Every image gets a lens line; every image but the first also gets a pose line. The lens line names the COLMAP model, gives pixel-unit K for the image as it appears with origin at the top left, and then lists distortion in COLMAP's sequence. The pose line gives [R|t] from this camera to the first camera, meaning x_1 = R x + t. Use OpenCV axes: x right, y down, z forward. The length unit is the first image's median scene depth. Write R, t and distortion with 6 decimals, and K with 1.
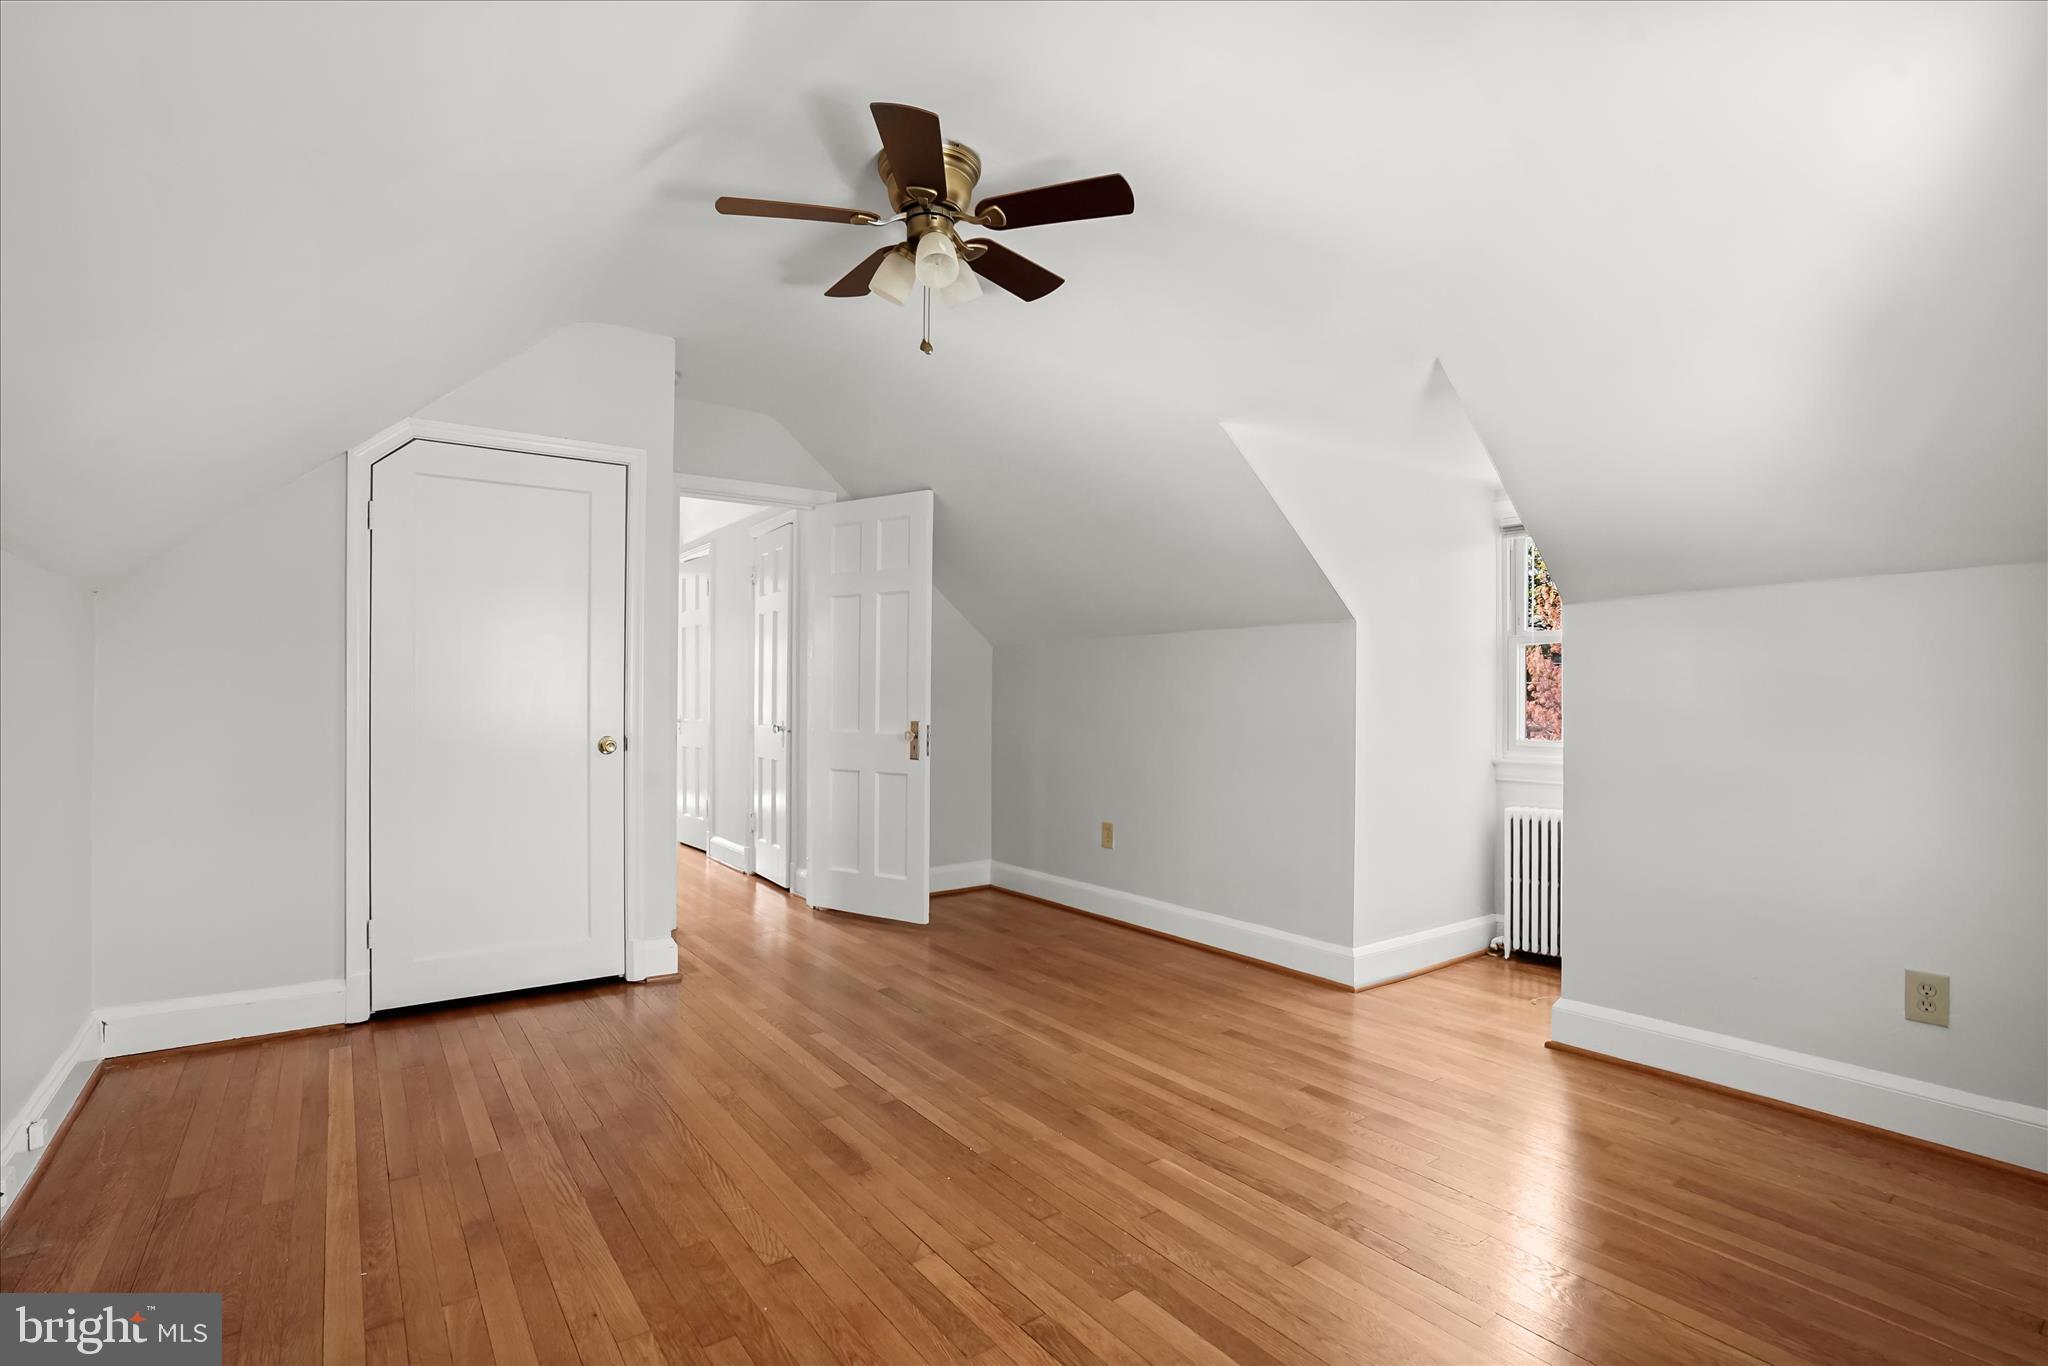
lens RADIAL K [[969.3, 0, 1017.3], [0, 969.3, 694.3], [0, 0, 1]] dist [-0.004933, 0.000360]
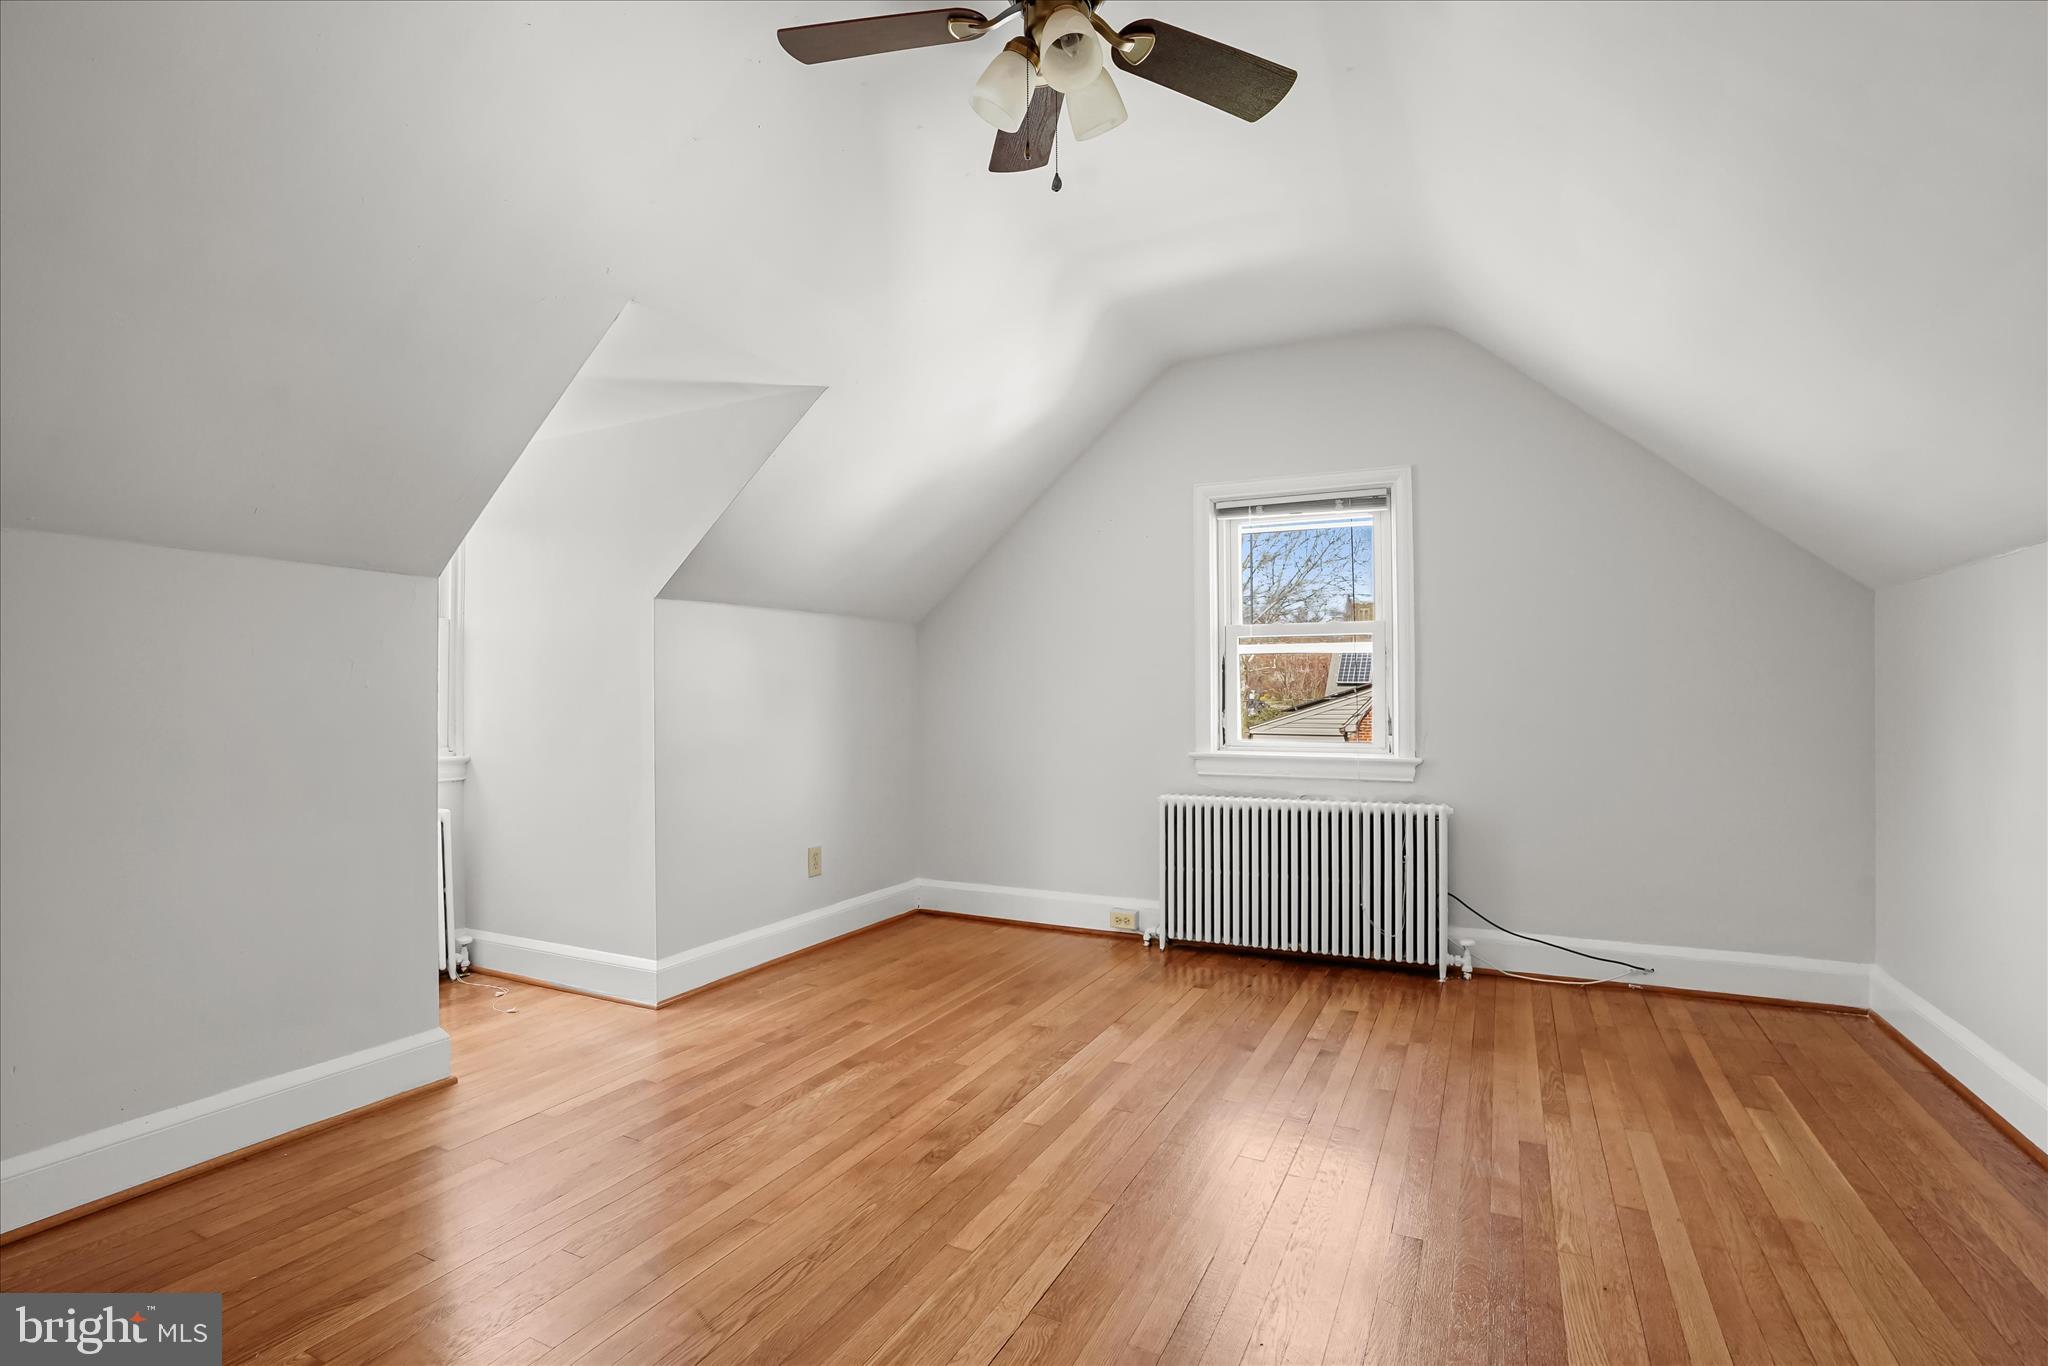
lens RADIAL K [[969.3, 0, 1027.9], [0, 969.3, 693.1], [0, 0, 1]] dist [-0.004933, 0.000360]
pose [[-0.477470, 0.008875, 0.878603, -0.770747], [-0.007678, 0.999869, -0.014272, 0.033142], [-0.878615, -0.013560, -0.477339, 1.496371]]
